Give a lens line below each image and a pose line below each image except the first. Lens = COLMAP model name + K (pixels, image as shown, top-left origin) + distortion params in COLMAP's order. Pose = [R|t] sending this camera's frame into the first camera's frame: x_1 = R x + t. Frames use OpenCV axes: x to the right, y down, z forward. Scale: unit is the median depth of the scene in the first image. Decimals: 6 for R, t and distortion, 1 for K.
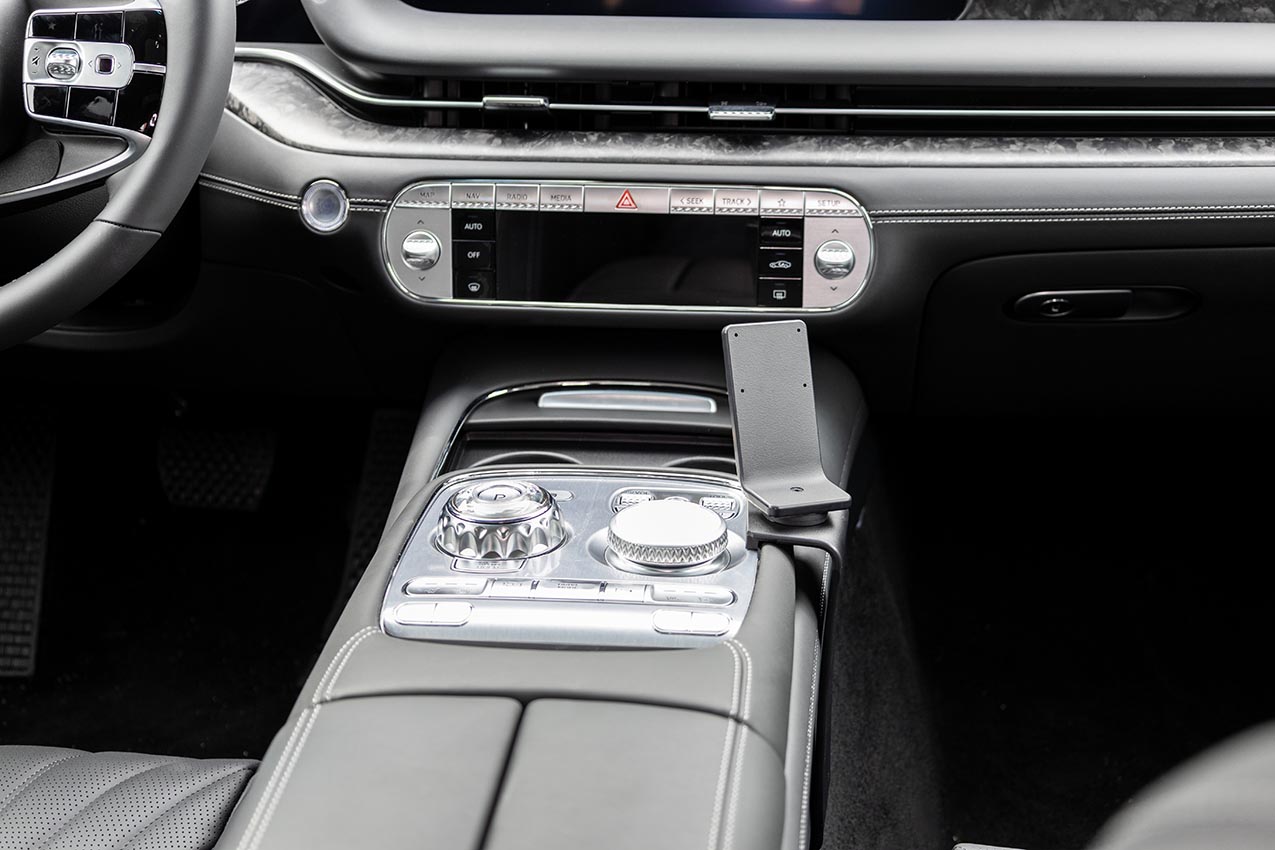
lens RADIAL K [[2009.3, 0, 640.3], [0, 2009.3, 427.5], [0, 0, 1]] dist [0.022534, 0.000000]
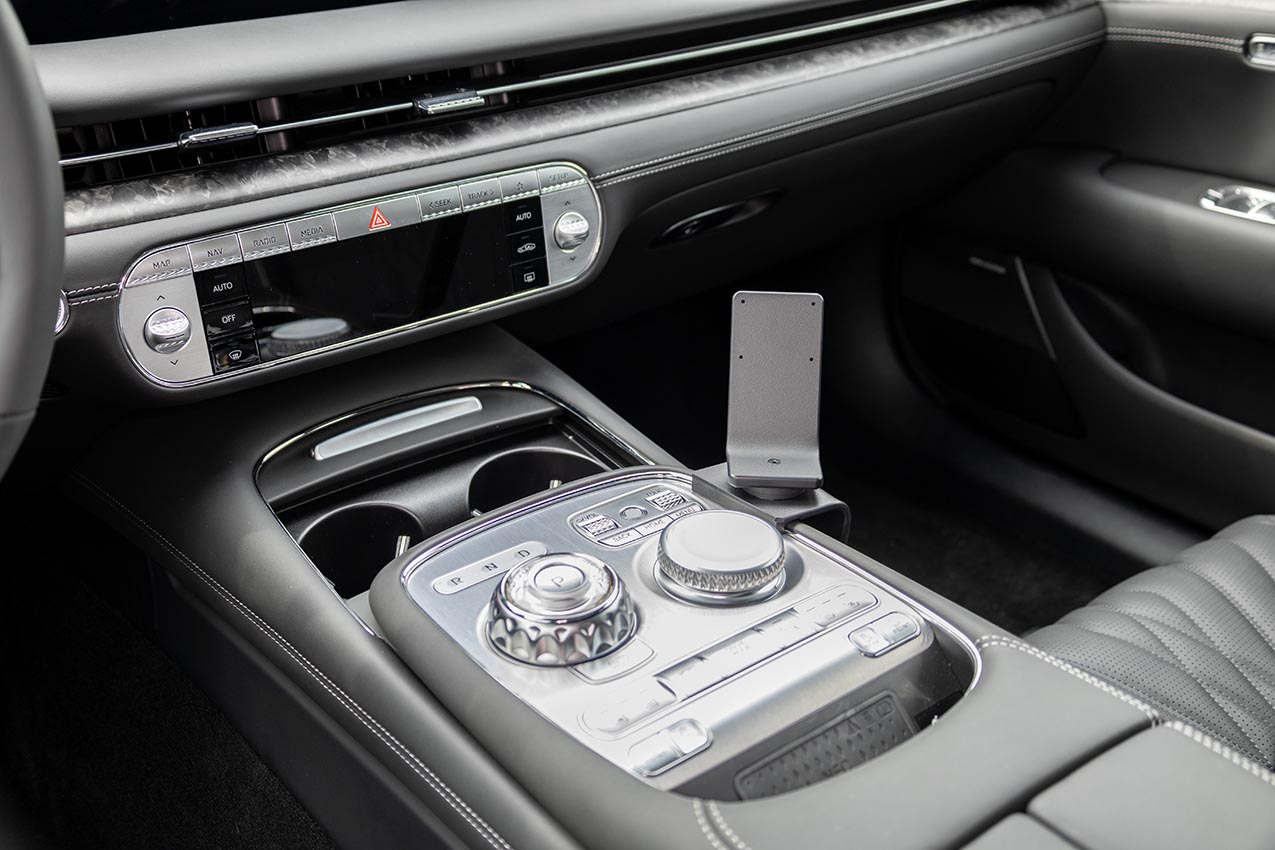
lens RADIAL K [[1362.5, 0, 640.9], [0, 1362.5, 420.7], [0, 0, 1]] dist [0.018268, 0.000000]
pose [[0.737579, -0.307852, 0.601003, -0.319675], [0.239700, 0.951433, 0.193182, -0.115979], [-0.631285, 0.001573, 0.775549, 0.438995]]
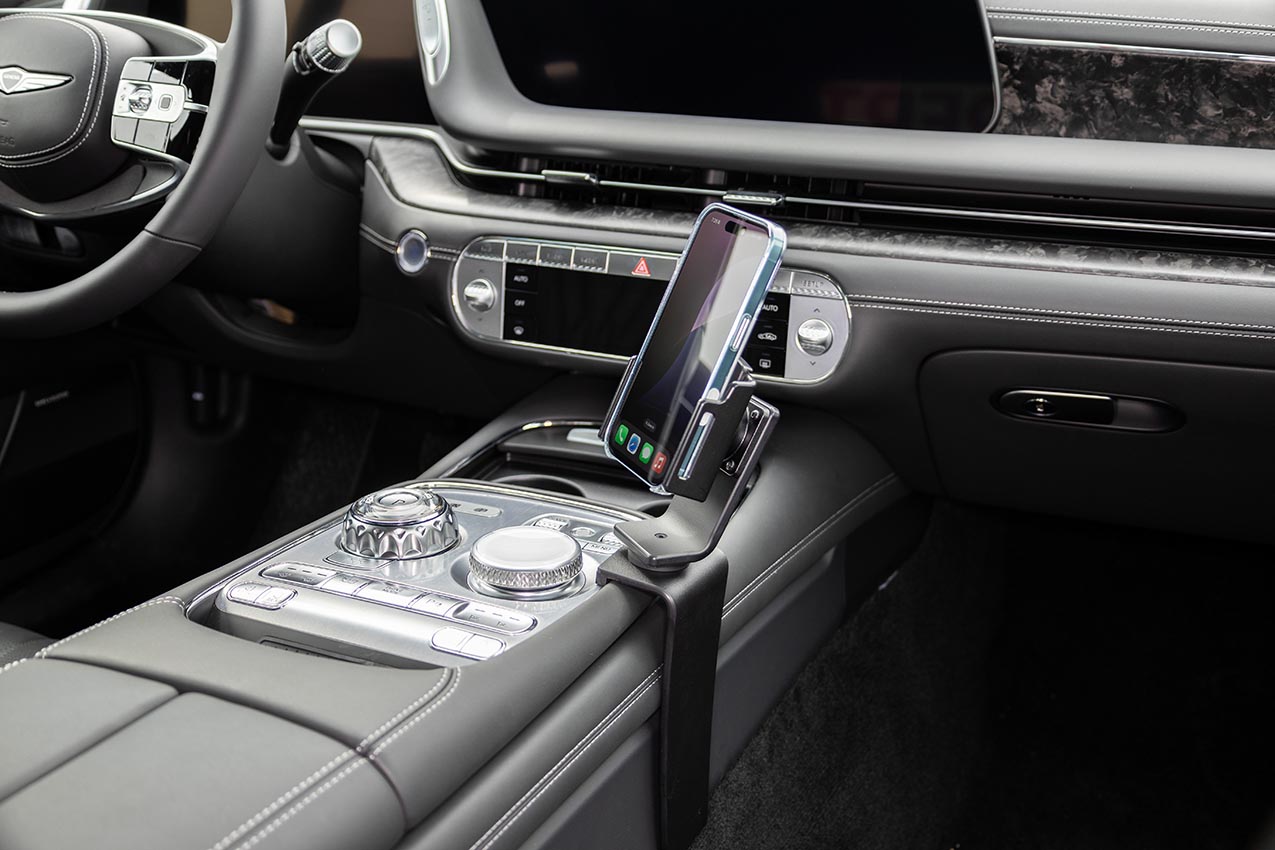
lens RADIAL K [[1327.5, 0, 645.7], [0, 1327.5, 429.9], [0, 0, 1]] dist [0.013719, 0.000000]
pose [[0.945225, 0.121700, -0.302883, 0.232432], [-0.133280, 0.990919, -0.017779, -0.008491], [0.297969, 0.057173, 0.952862, 0.288909]]
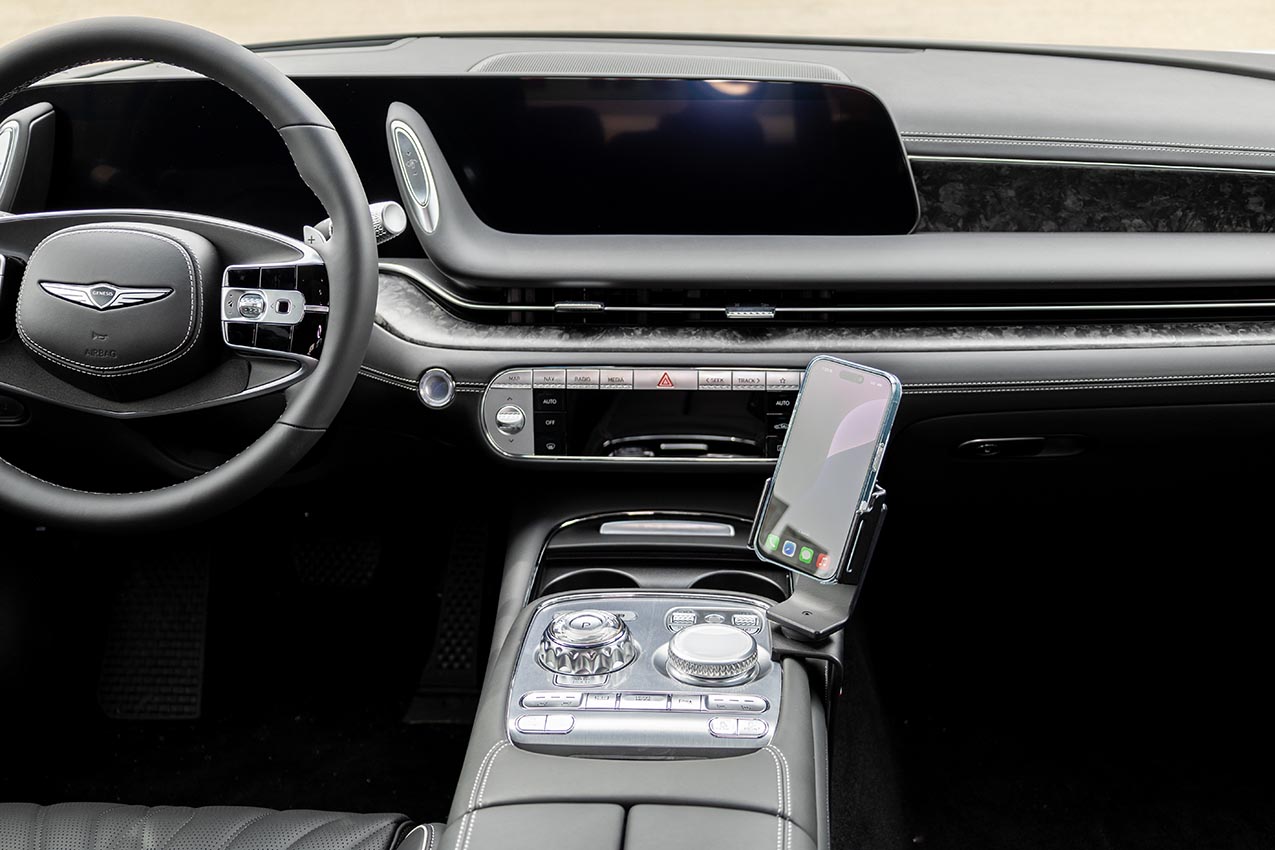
lens RADIAL K [[1593.0, 0, 636.0], [0, 1593.0, 438.1], [0, 0, 1]] dist [0.003466, 0.000000]
pose [[0.999702, -0.020756, 0.012845, -0.040420], [0.020738, 0.999784, 0.001487, -0.076636], [-0.012873, -0.001220, 0.999916, -0.050773]]
